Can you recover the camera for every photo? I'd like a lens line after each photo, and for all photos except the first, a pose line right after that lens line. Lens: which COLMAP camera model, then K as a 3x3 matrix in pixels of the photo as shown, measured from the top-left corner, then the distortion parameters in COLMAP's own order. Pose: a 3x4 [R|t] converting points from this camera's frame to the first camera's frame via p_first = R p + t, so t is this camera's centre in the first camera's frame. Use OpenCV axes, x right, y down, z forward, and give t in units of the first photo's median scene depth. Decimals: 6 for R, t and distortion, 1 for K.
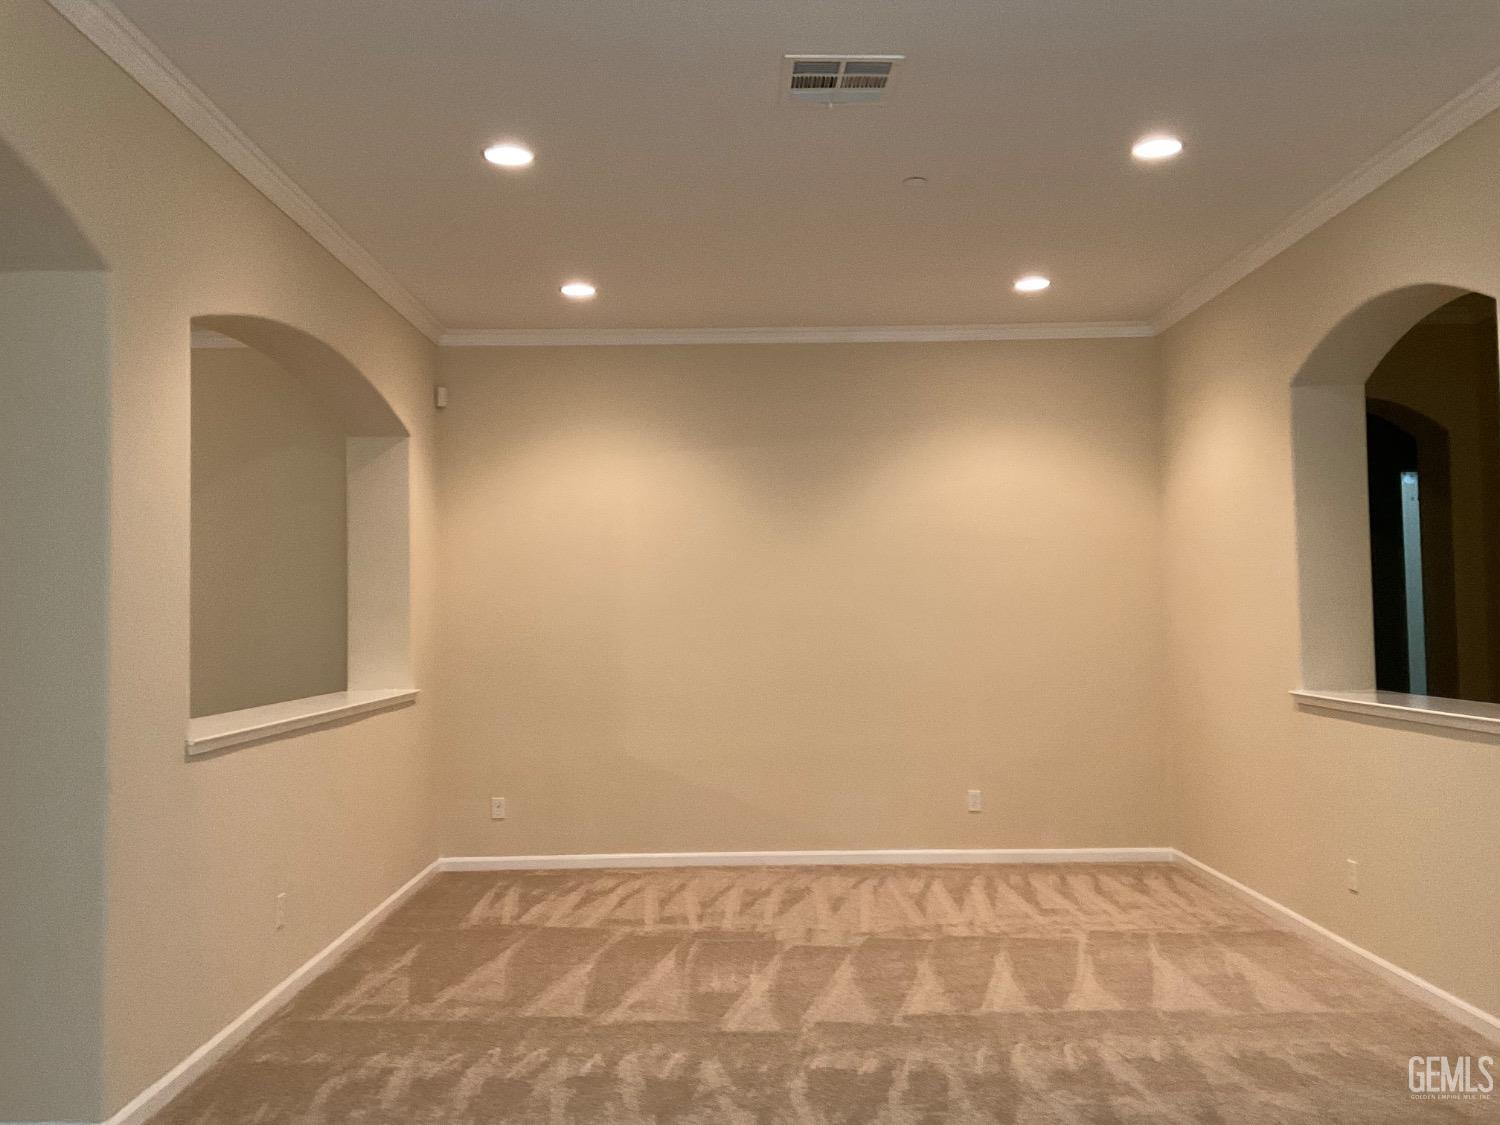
lens RADIAL K [[1249.5, 0, 750.0], [0, 1249.5, 562.5], [0, 0, 1]] dist [0.112248, -0.238716]
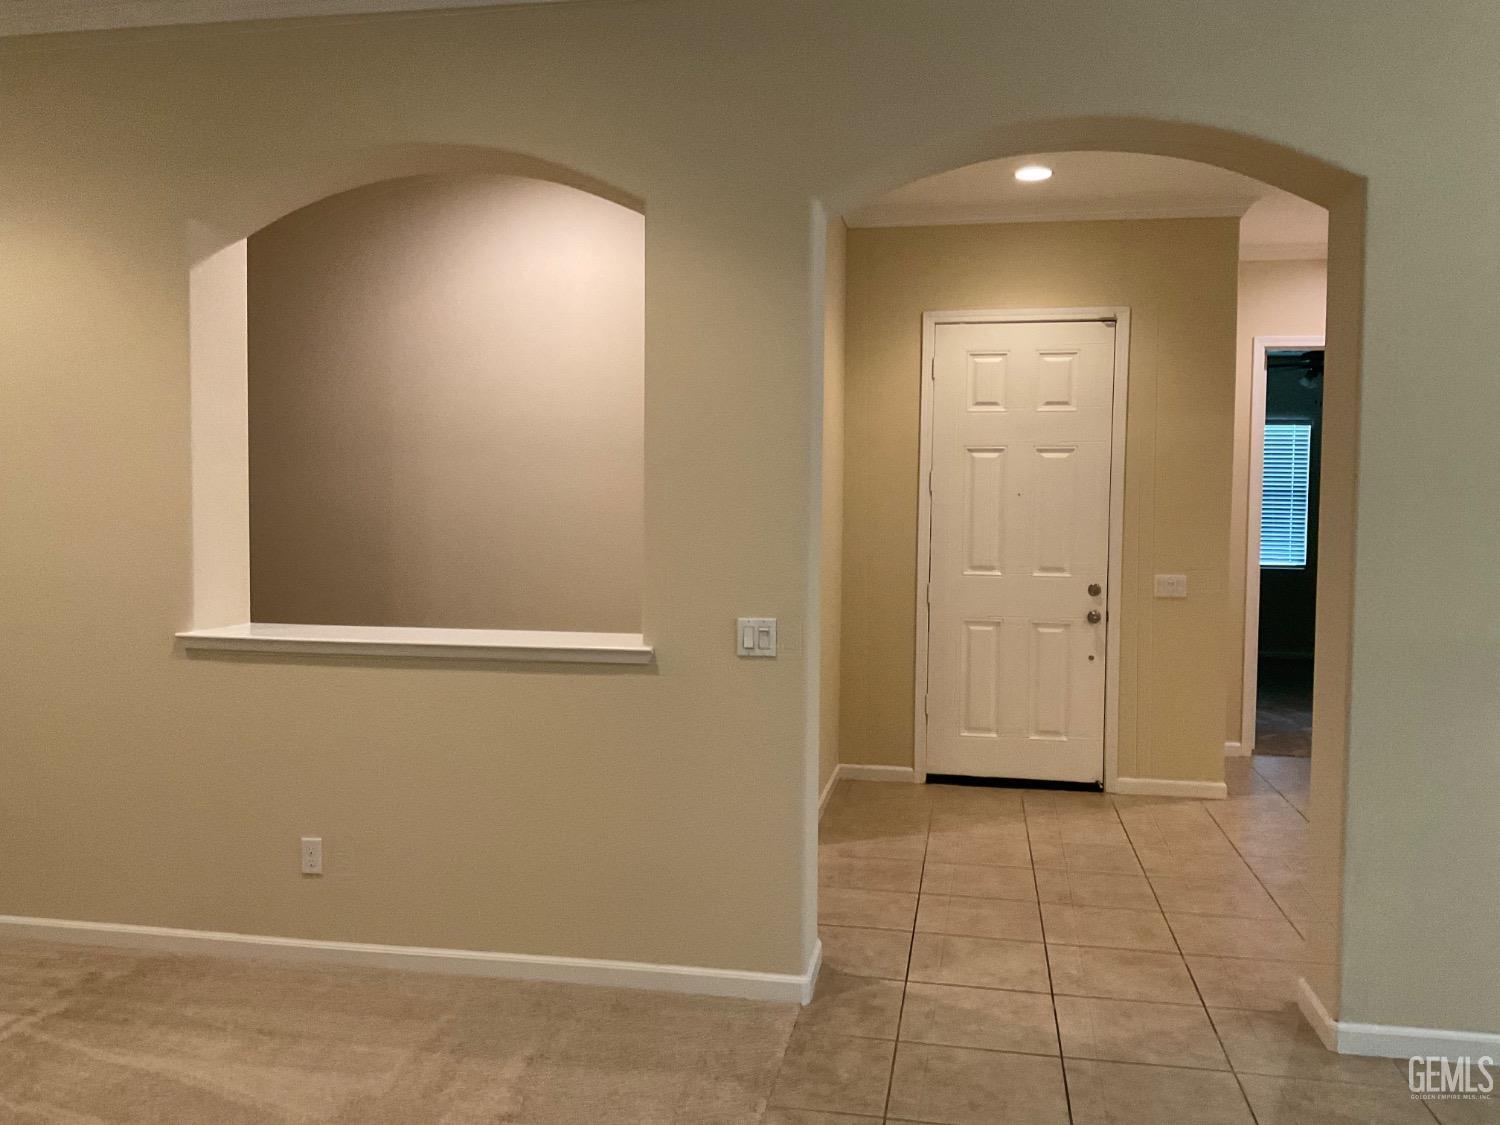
lens RADIAL K [[1249.5, 0, 750.0], [0, 1249.5, 562.5], [0, 0, 1]] dist [0.112248, -0.238716]
pose [[0.187605, -0.048723, 0.981035, -0.253697], [-0.054949, 0.996684, 0.060009, -0.002612], [-0.980706, -0.065164, 0.184306, 0.586160]]
